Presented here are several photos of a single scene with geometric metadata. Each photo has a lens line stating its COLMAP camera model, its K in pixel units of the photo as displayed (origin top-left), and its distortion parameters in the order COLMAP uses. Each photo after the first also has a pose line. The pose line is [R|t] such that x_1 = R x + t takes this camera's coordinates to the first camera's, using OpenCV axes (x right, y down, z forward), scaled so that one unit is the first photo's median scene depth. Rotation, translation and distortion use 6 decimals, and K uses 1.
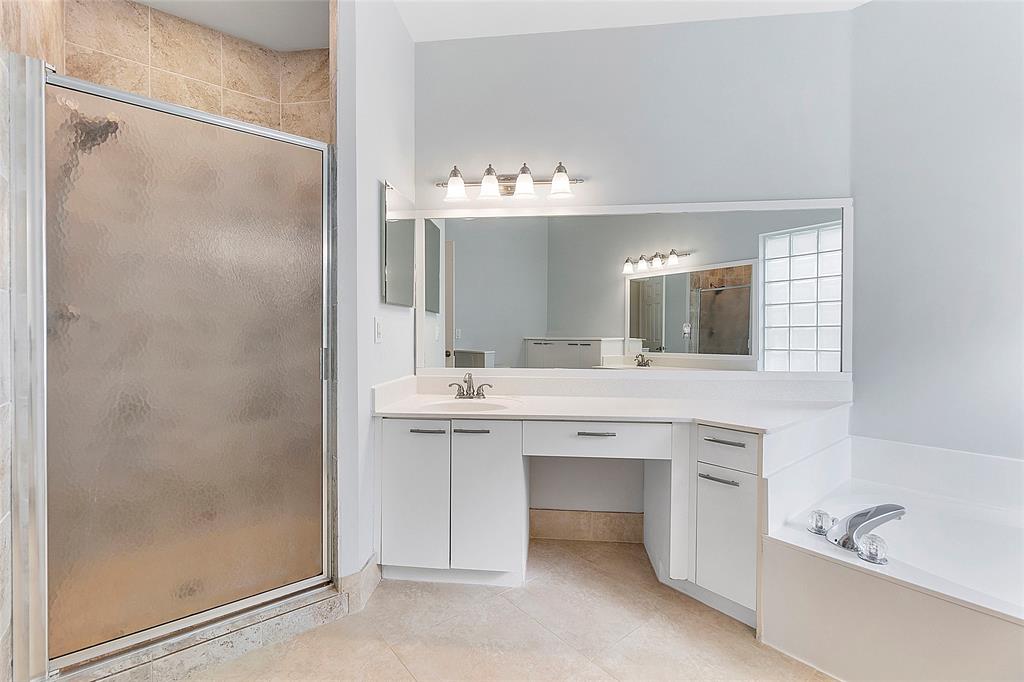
lens RADIAL K [[443.5, 0, 508.1], [0, 443.5, 338.0], [0, 0, 1]] dist [-0.005491, 0.000932]
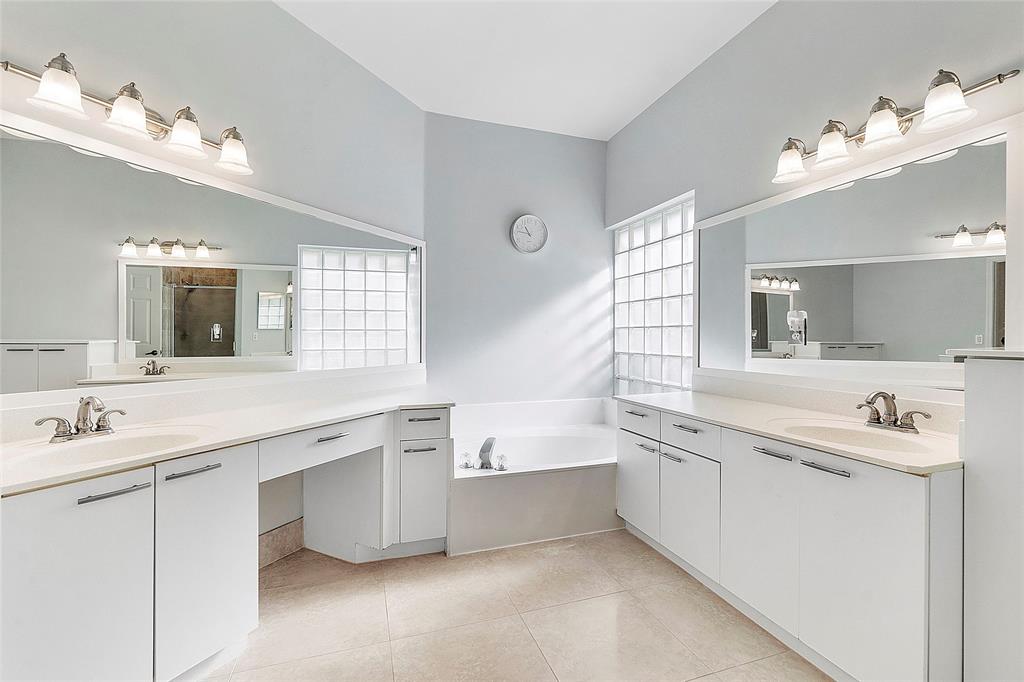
lens RADIAL K [[443.5, 0, 508.1], [0, 443.5, 338.0], [0, 0, 1]] dist [-0.005491, 0.000932]
pose [[0.357319, -0.001415, 0.933981, -0.452780], [0.006150, 0.999981, -0.000838, 0.000166], [-0.933962, 0.006044, 0.357321, 0.220922]]
